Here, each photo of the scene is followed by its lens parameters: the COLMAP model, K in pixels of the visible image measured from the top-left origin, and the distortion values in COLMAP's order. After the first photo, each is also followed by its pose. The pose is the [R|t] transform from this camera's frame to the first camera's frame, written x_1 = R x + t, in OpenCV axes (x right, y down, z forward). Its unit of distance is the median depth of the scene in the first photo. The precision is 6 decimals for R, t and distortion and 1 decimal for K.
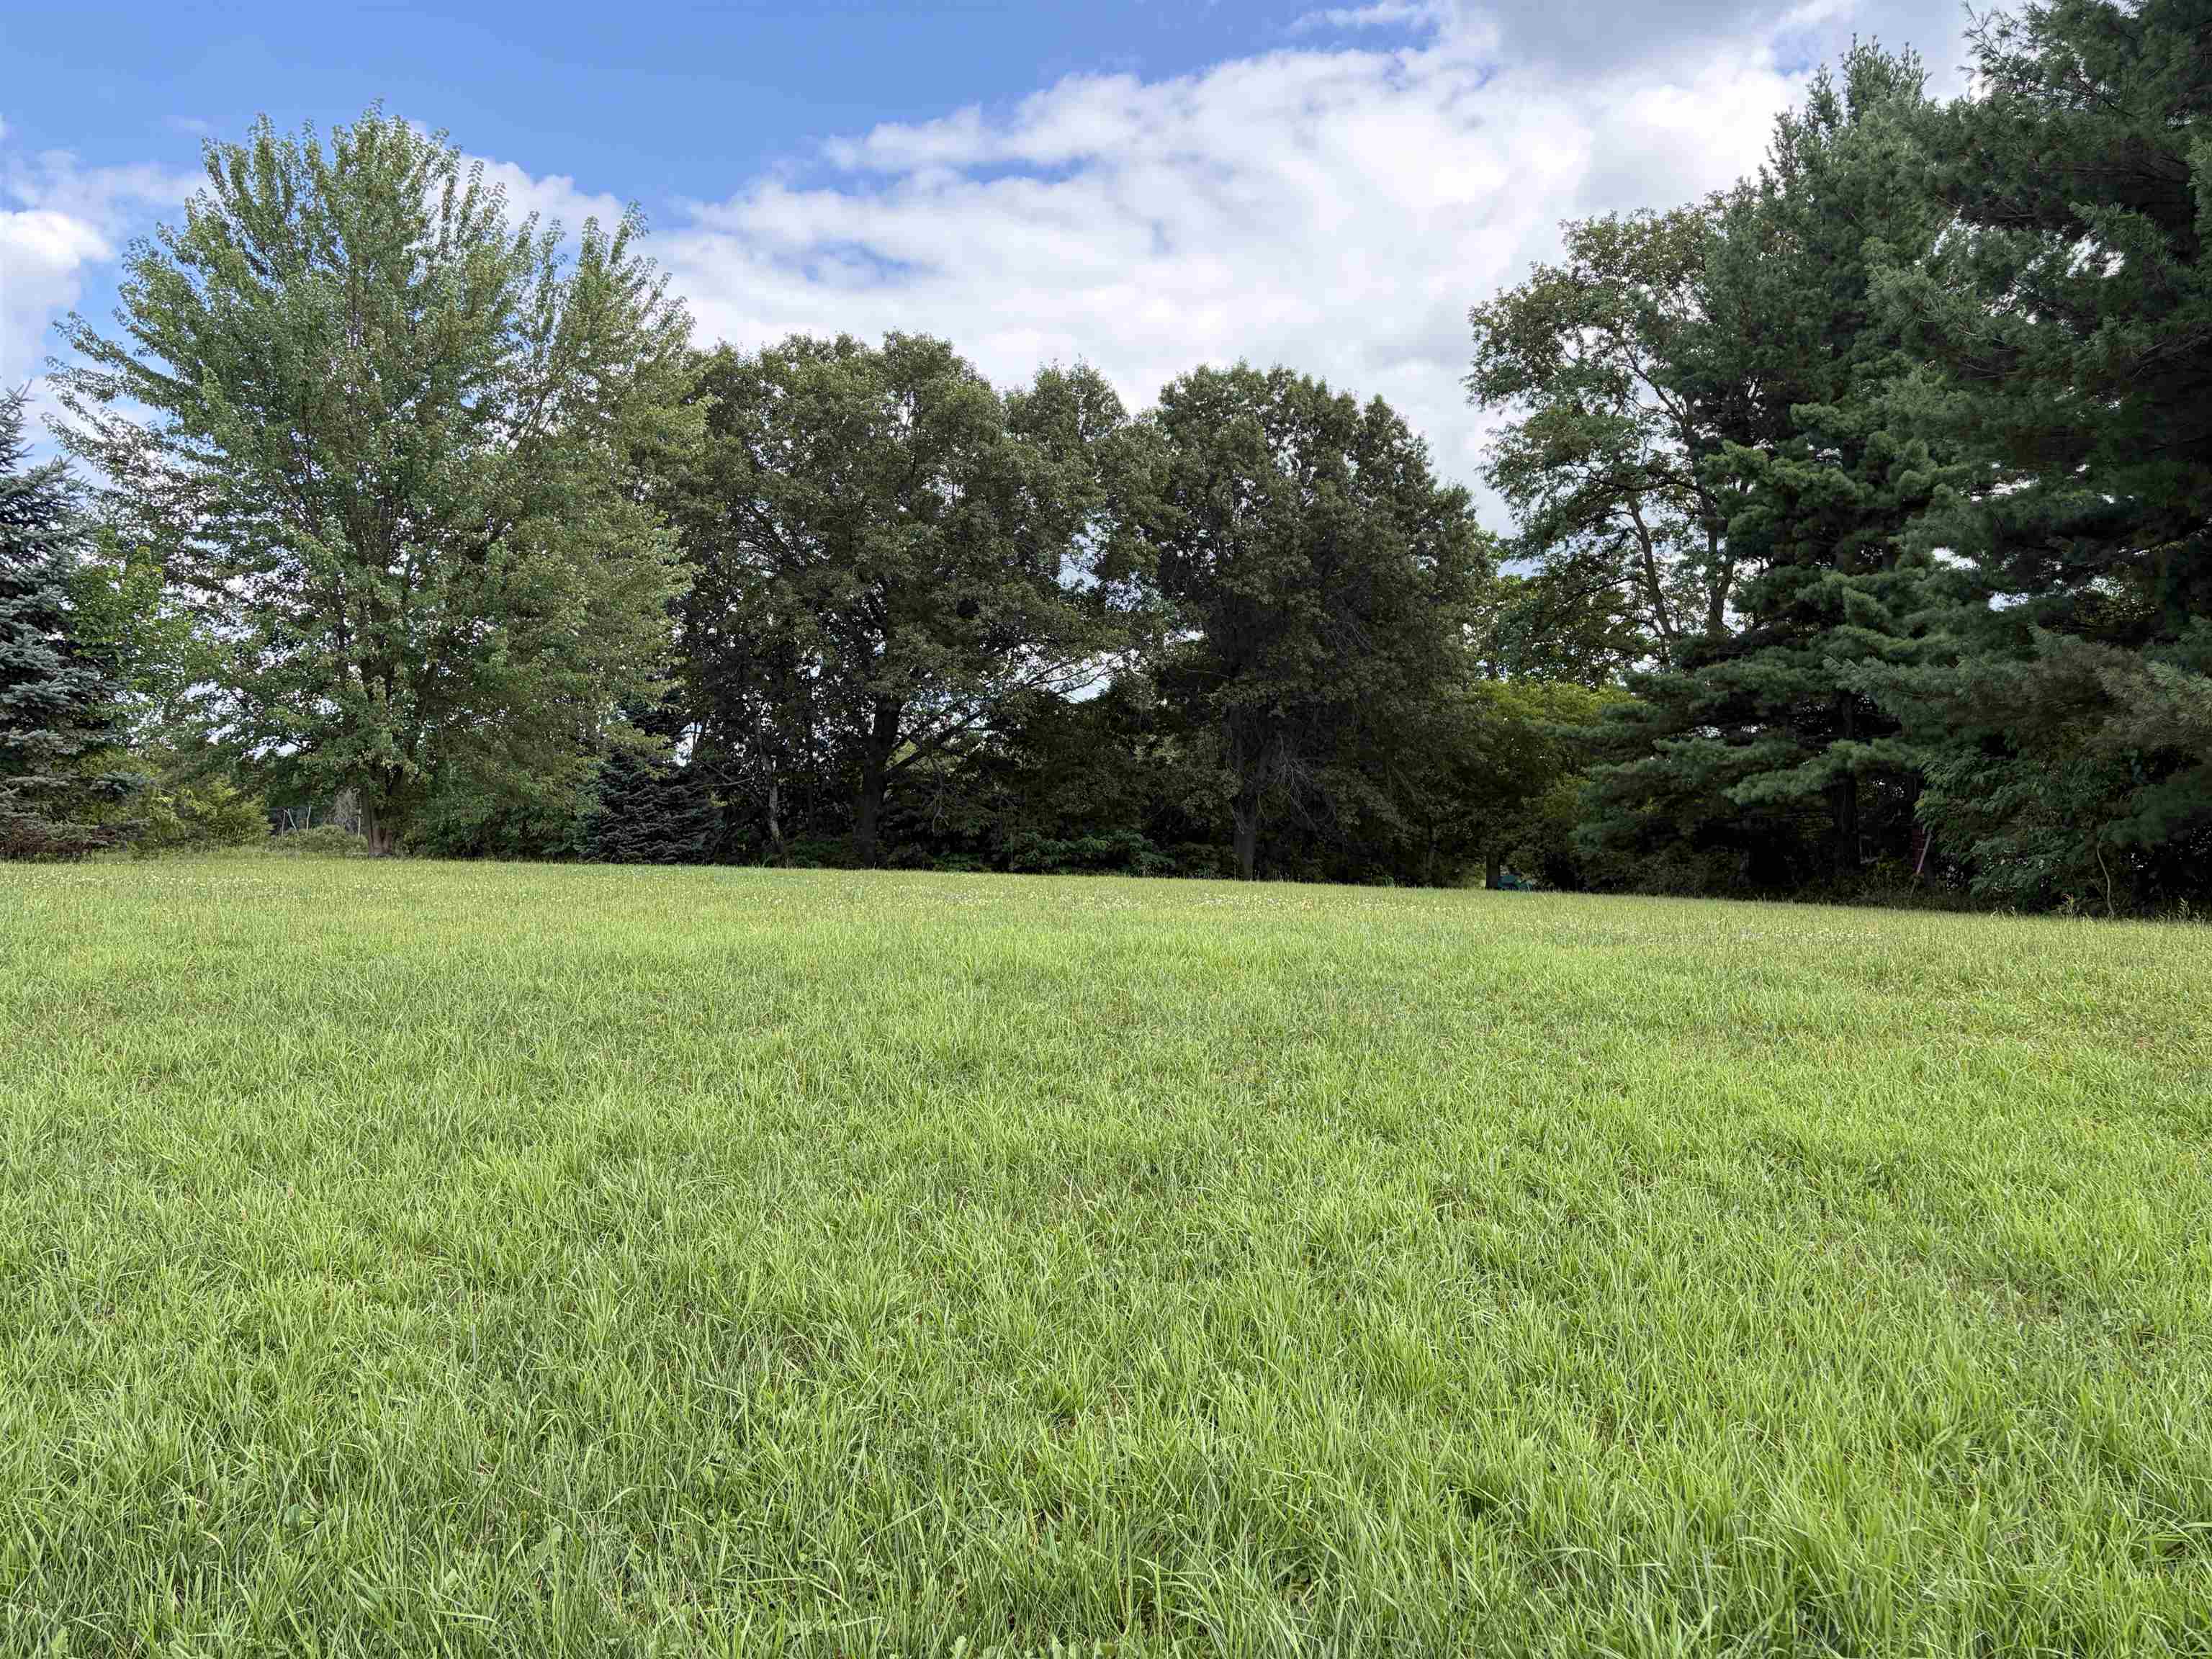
lens RADIAL K [[1709.0, 0, 1103.9], [0, 1709.0, 797.4], [0, 0, 1]] dist [0.040710, -0.028260]
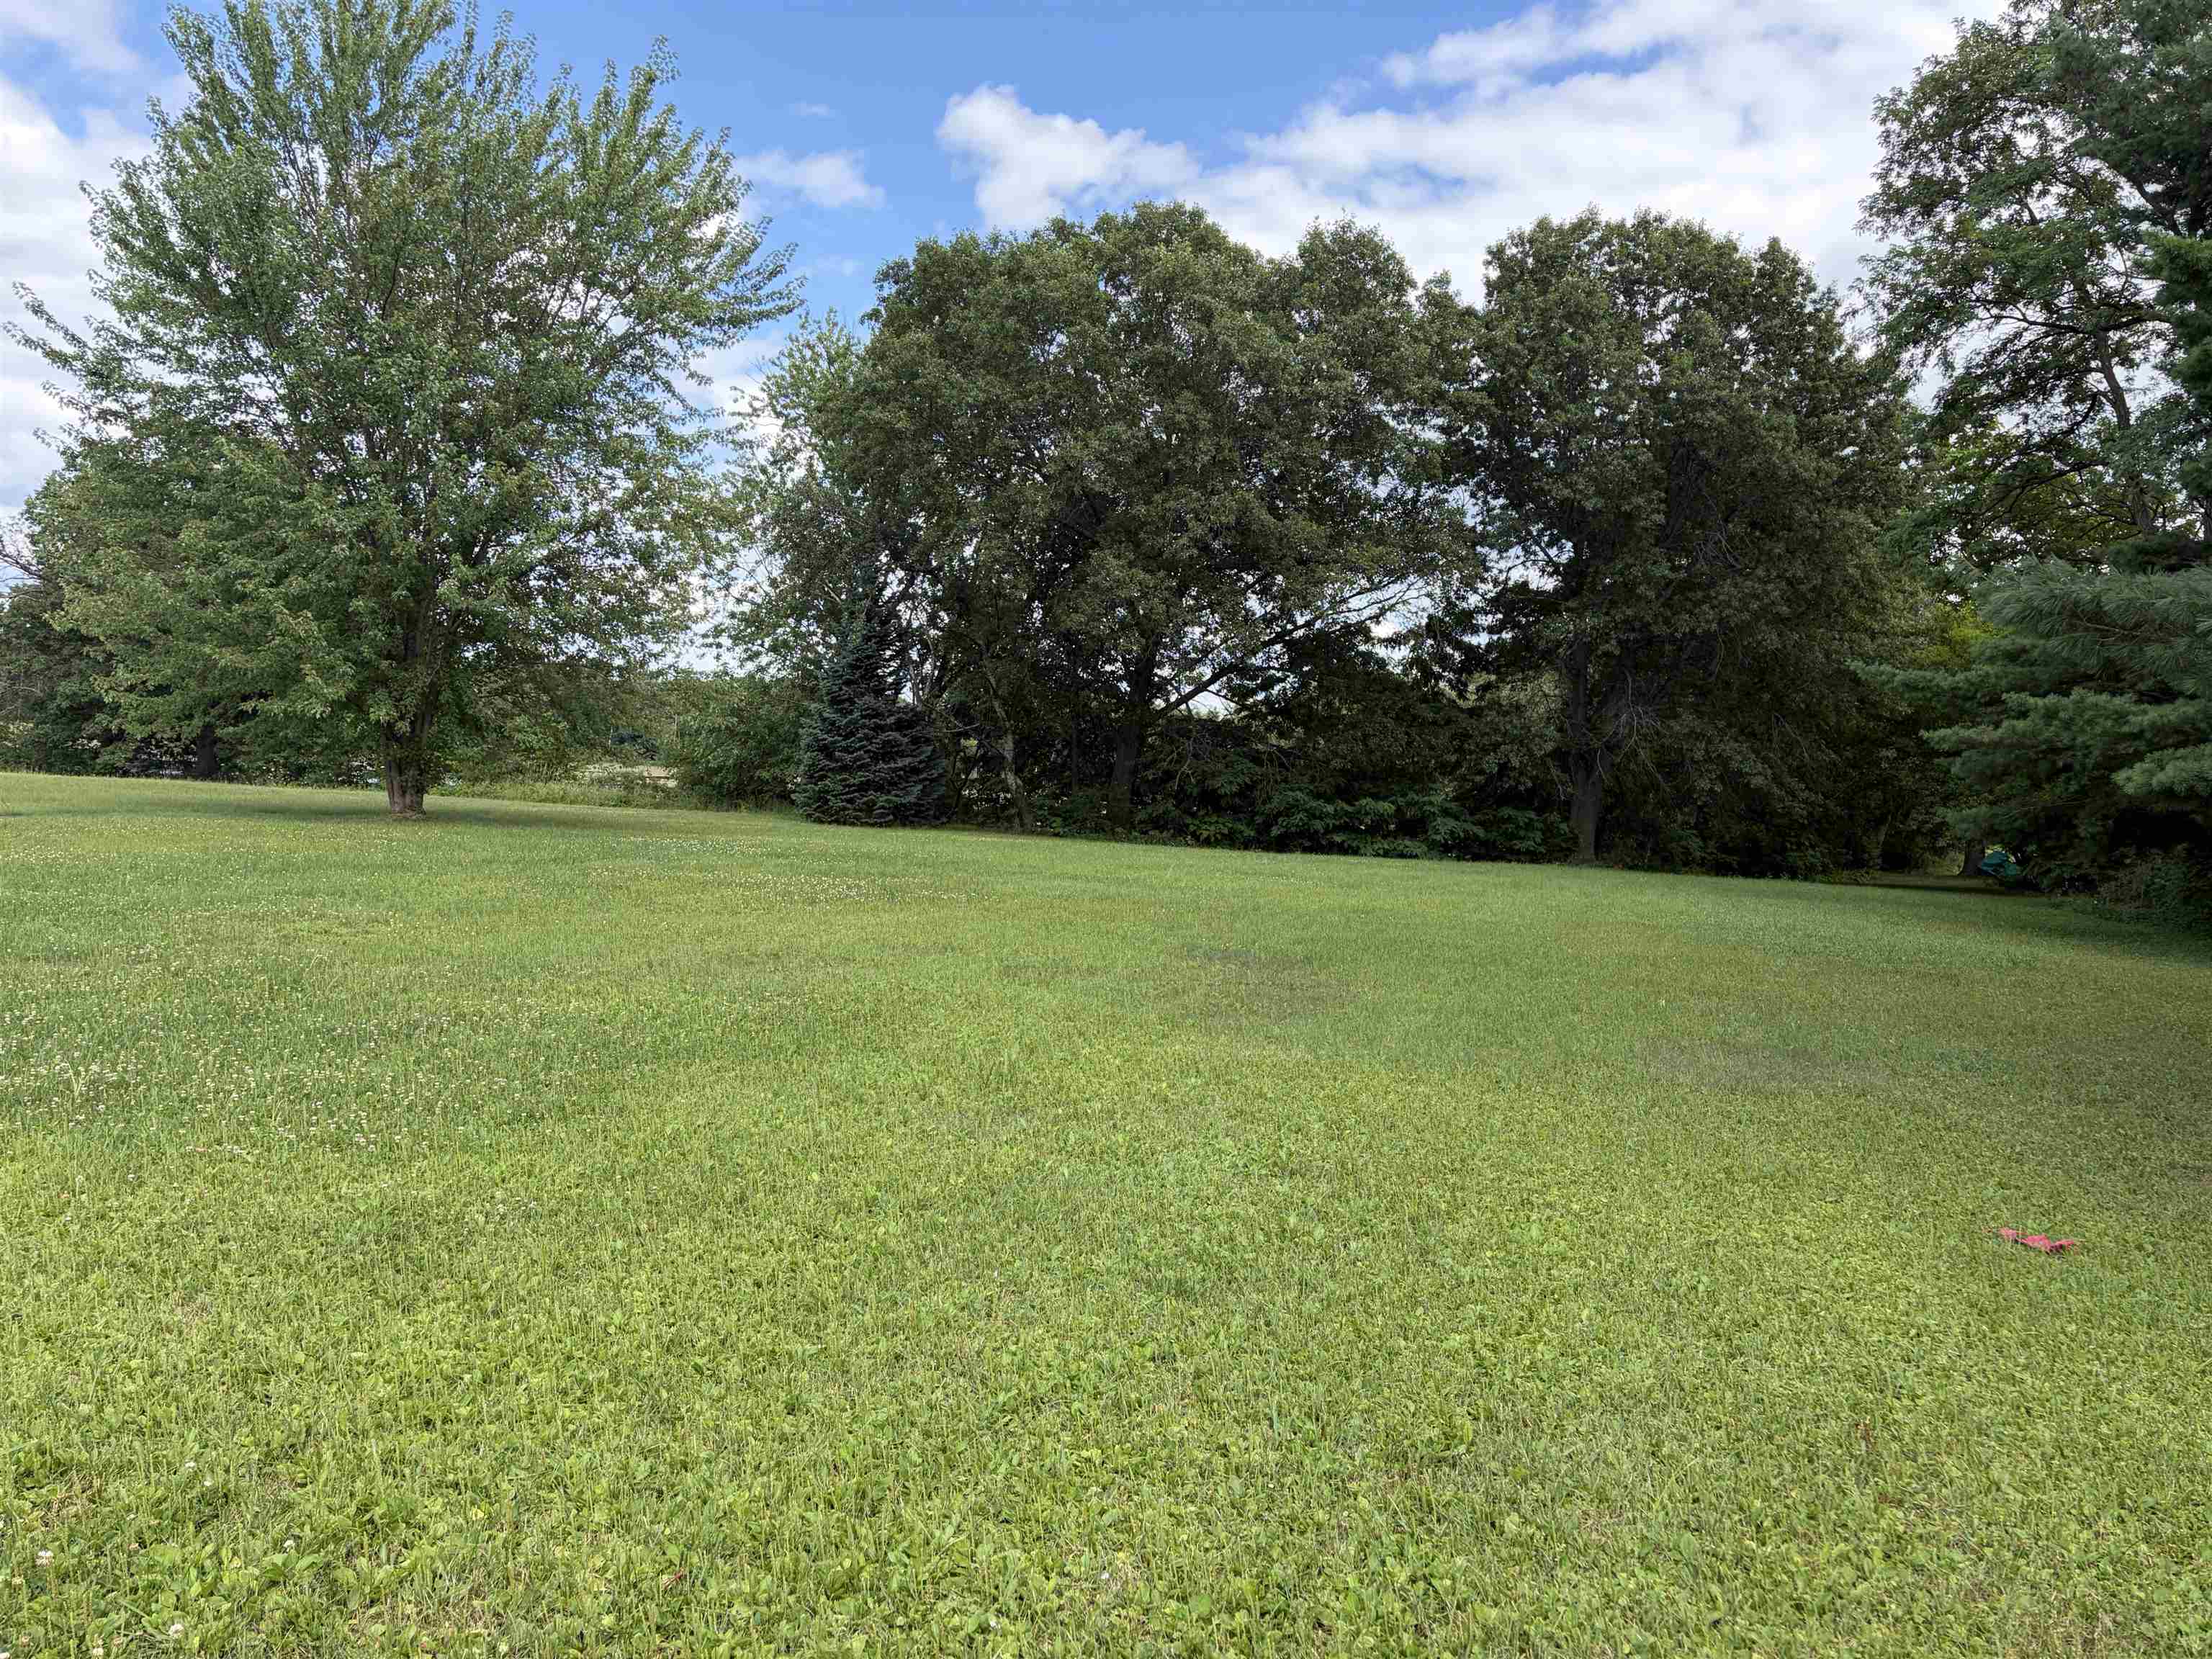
lens RADIAL K [[1709.0, 0, 1092.3], [0, 1709.0, 810.2], [0, 0, 1]] dist [0.040710, -0.028260]
pose [[0.948237, 0.029349, -0.316204, 0.123328], [-0.014766, 0.998718, 0.048416, -0.009476], [0.317220, -0.041241, 0.947455, 0.157141]]
